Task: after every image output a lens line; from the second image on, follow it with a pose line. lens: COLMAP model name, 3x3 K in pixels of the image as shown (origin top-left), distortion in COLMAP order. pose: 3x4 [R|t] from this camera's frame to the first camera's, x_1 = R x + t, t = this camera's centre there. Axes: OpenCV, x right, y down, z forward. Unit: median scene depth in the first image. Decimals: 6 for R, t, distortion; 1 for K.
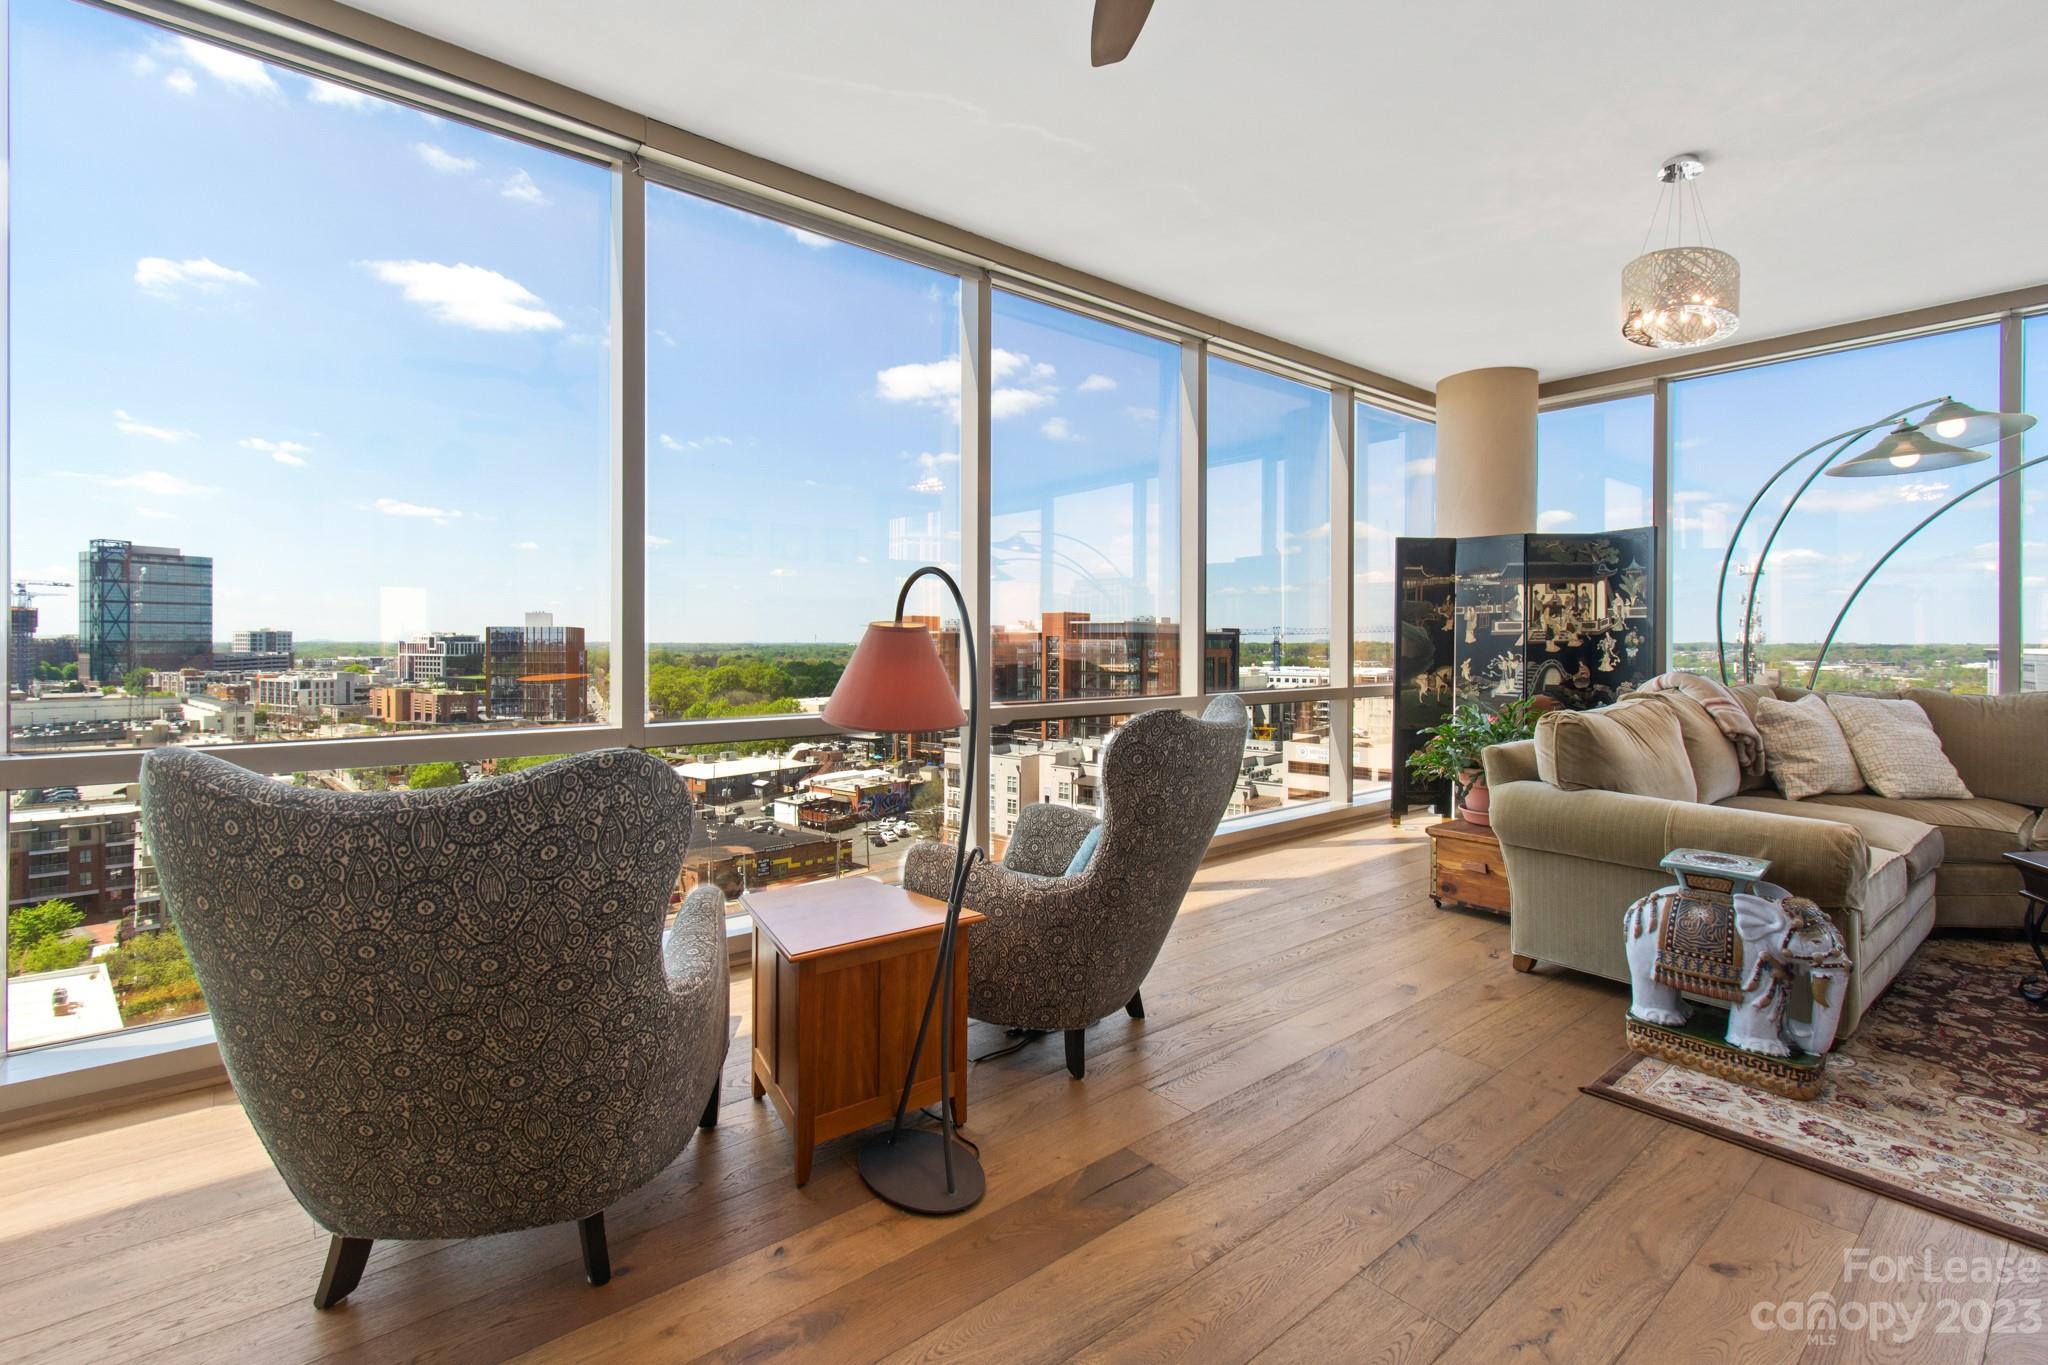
lens RADIAL K [[920.1, 0, 1021.3], [0, 920.1, 638.3], [0, 0, 1]] dist [0.001182, -0.000866]
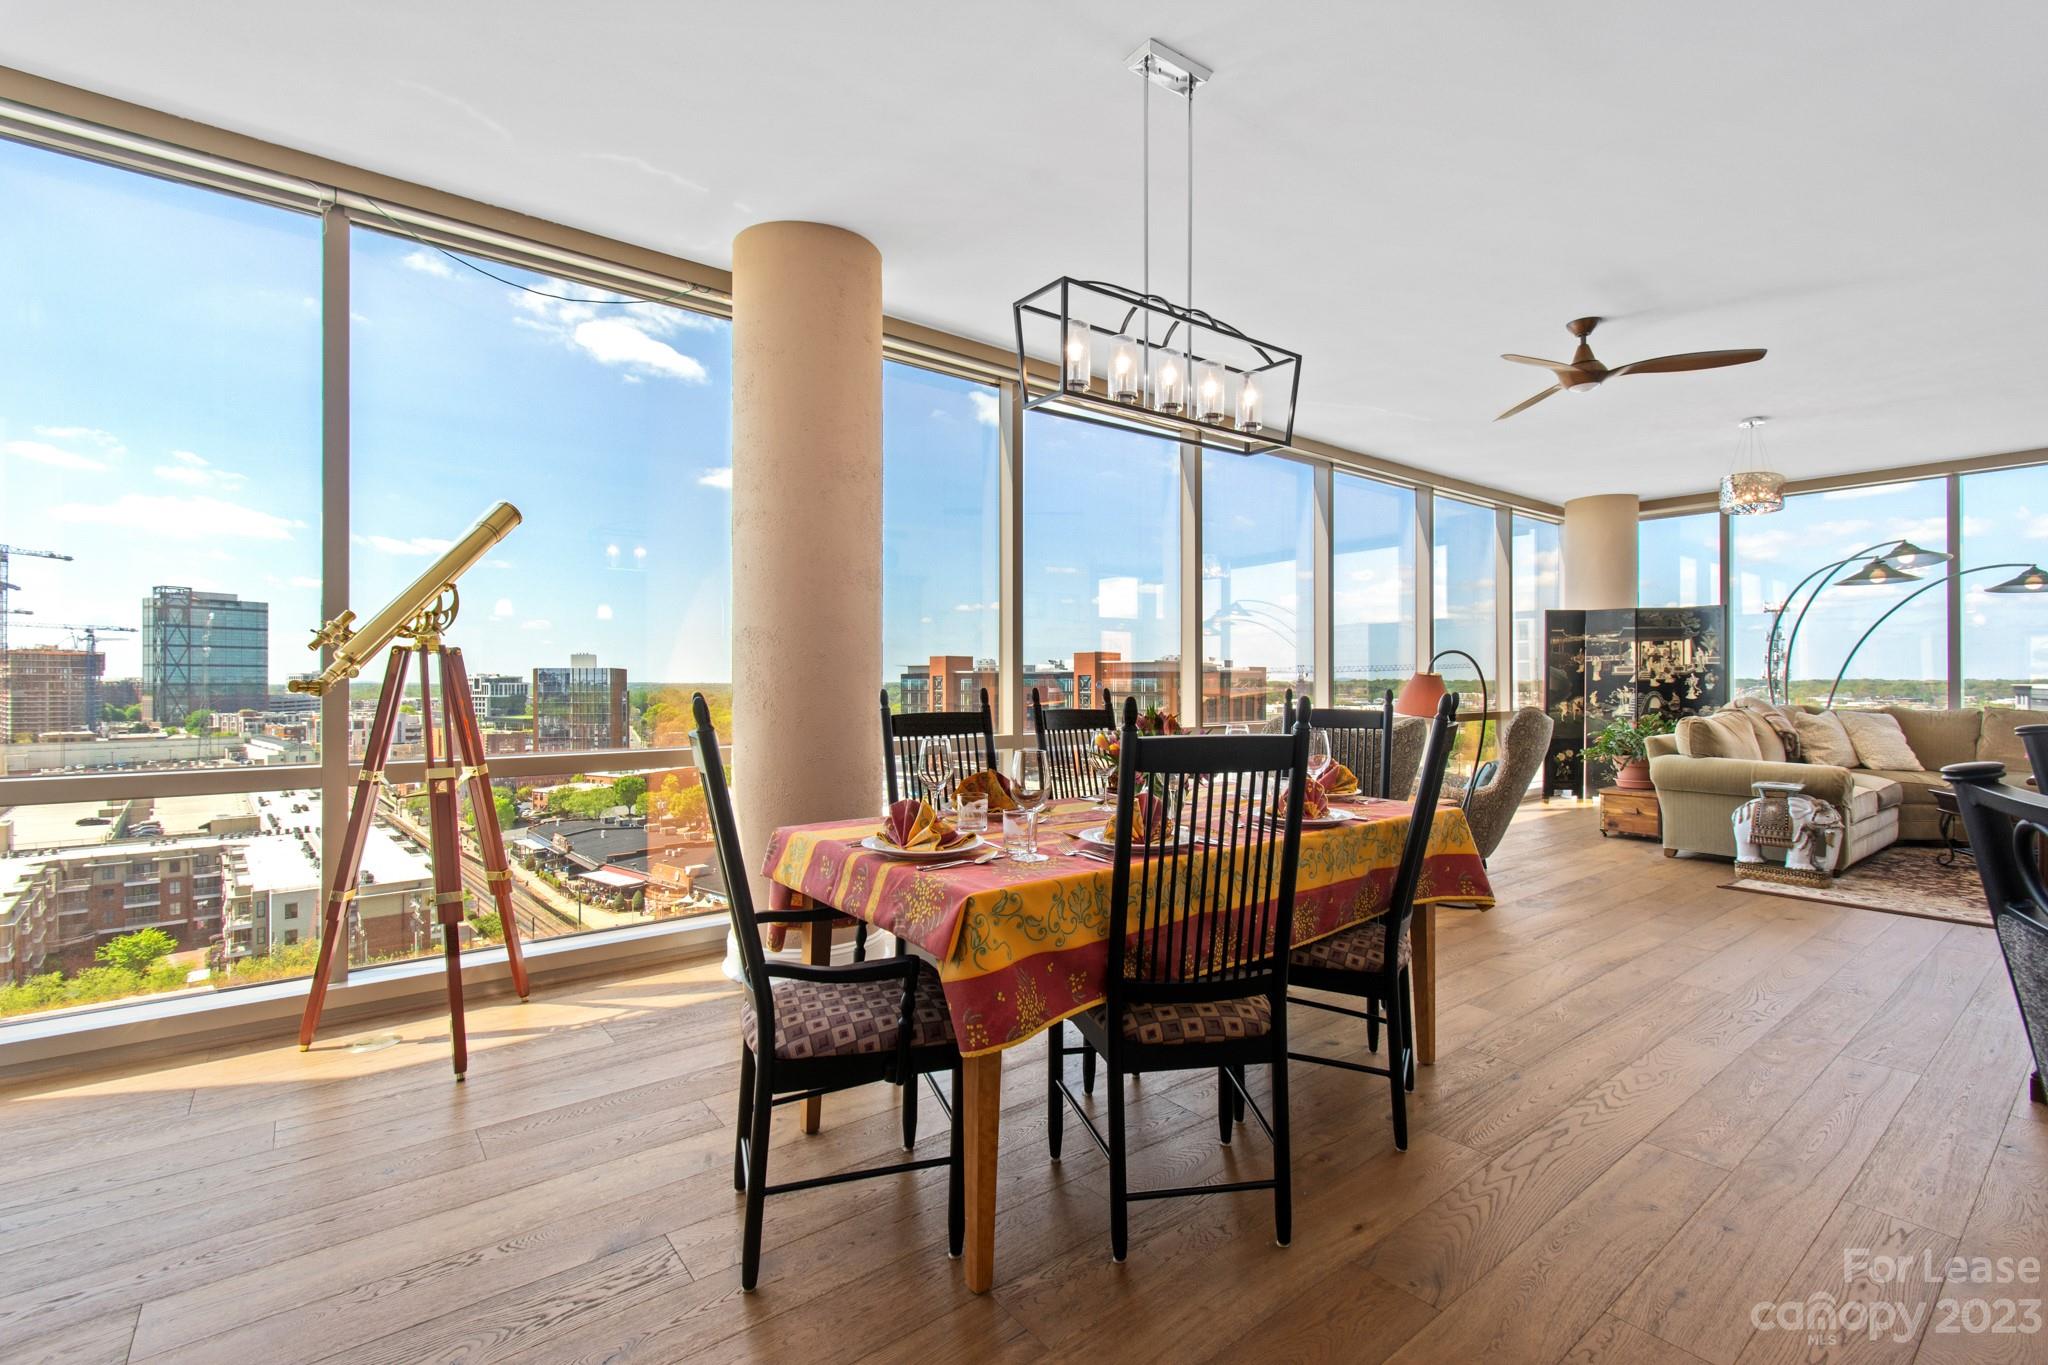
lens RADIAL K [[903.8, 0, 1030.1], [0, 903.8, 676.0], [0, 0, 1]] dist [-0.000258, 0.000054]
pose [[0.999796, -0.004038, -0.019791, -0.424475], [0.004006, 0.999991, -0.001667, -0.003887], [0.019798, 0.001587, 0.999803, -0.509603]]
